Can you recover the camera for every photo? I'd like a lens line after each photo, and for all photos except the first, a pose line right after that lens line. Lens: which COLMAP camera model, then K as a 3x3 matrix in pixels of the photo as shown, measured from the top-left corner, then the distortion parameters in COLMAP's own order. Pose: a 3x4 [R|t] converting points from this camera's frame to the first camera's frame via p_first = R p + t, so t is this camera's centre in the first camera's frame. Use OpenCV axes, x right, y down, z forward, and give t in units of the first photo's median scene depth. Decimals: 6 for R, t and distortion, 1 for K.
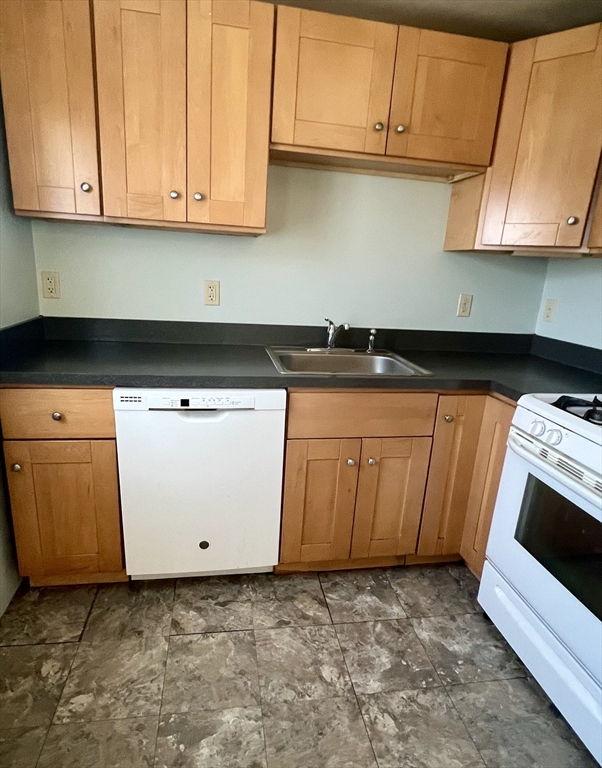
lens RADIAL K [[444.0, 0, 301.0], [0, 444.0, 384.0], [0, 0, 1]] dist [-0.000158, 0.000168]
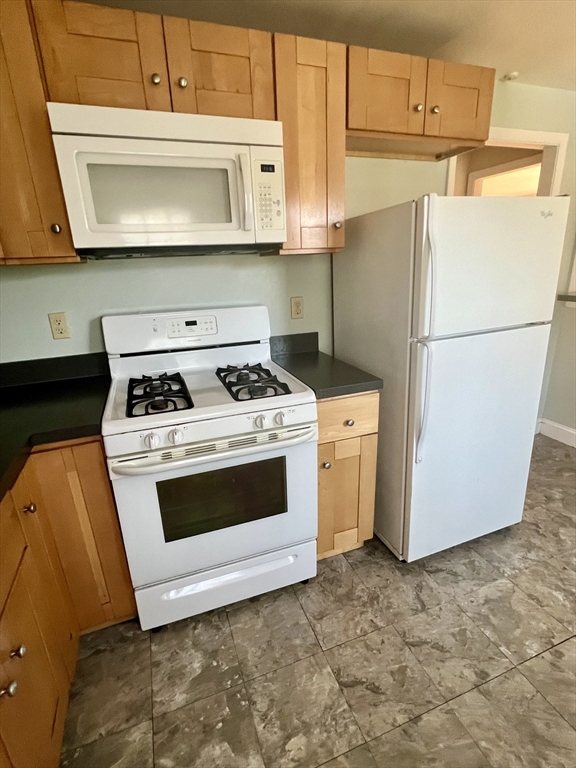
lens RADIAL K [[377.2, 0, 288.0], [0, 377.2, 384.0], [0, 0, 1]] dist [0.003014, 0.000505]
pose [[-0.160706, -0.365655, 0.916771, -0.247522], [0.284057, 0.872412, 0.397756, -0.255644], [-0.945243, 0.324337, -0.036335, 0.665885]]
